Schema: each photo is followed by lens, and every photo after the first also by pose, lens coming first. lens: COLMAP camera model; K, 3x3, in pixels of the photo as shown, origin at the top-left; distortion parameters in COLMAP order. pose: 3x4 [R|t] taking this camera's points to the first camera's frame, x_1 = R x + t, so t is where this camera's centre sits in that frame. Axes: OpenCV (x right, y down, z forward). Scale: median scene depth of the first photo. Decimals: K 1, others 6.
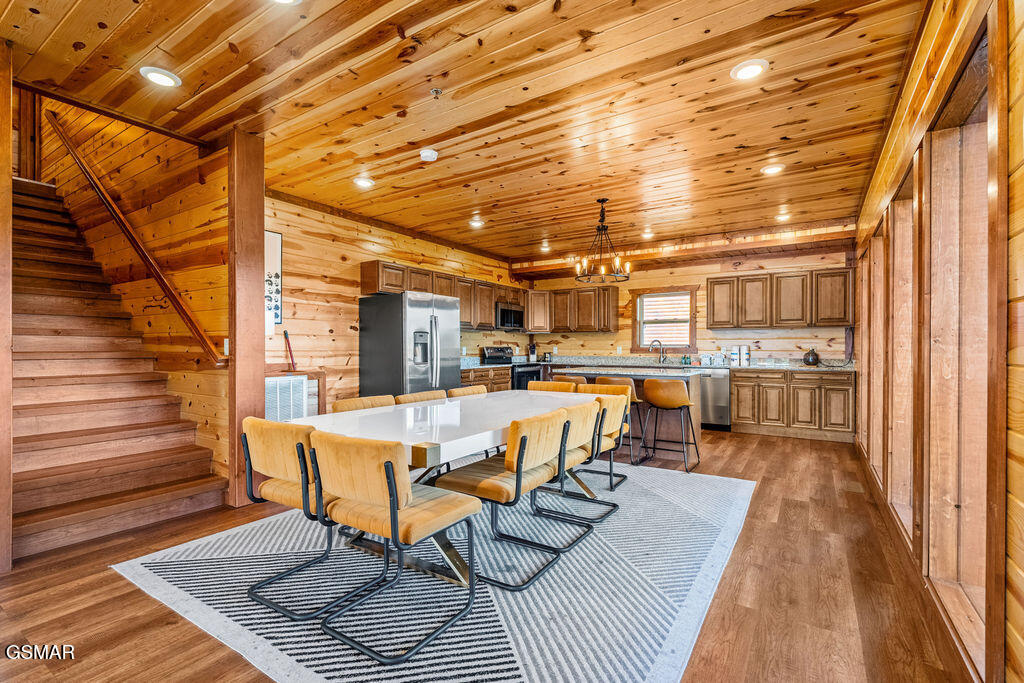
lens RADIAL K [[467.9, 0, 502.9], [0, 467.9, 348.0], [0, 0, 1]] dist [-0.005429, 0.003322]
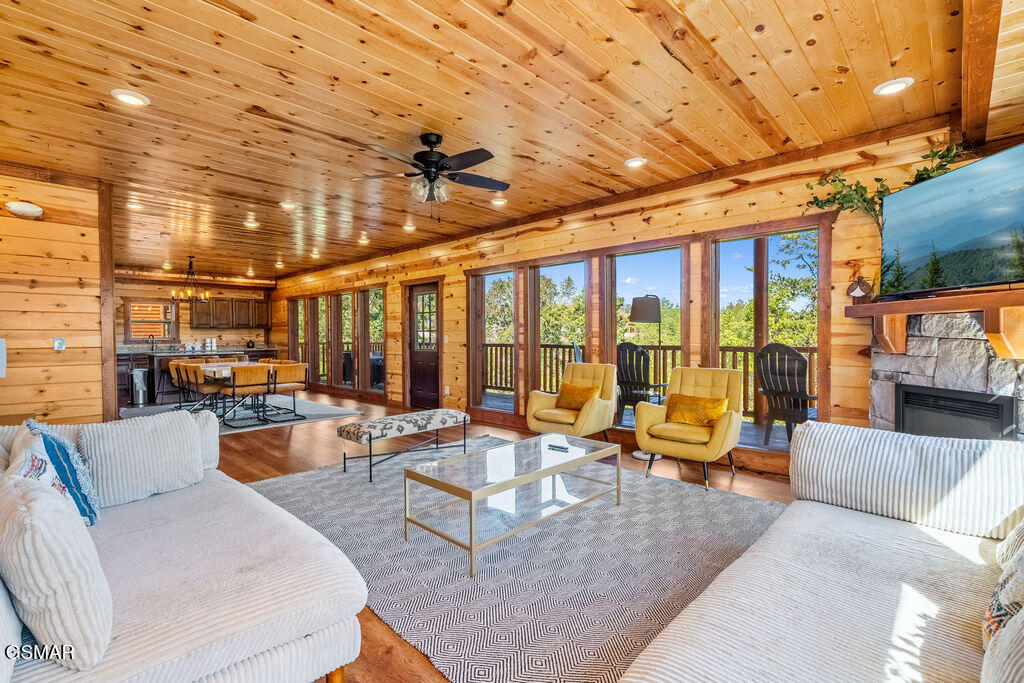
lens RADIAL K [[467.9, 0, 511.4], [0, 467.9, 344.3], [0, 0, 1]] dist [-0.005429, 0.003322]
pose [[0.174154, -0.018919, 0.984537, -0.971408], [0.009695, 0.999800, 0.017498, -0.002491], [-0.984671, 0.006498, 0.174302, -0.364749]]
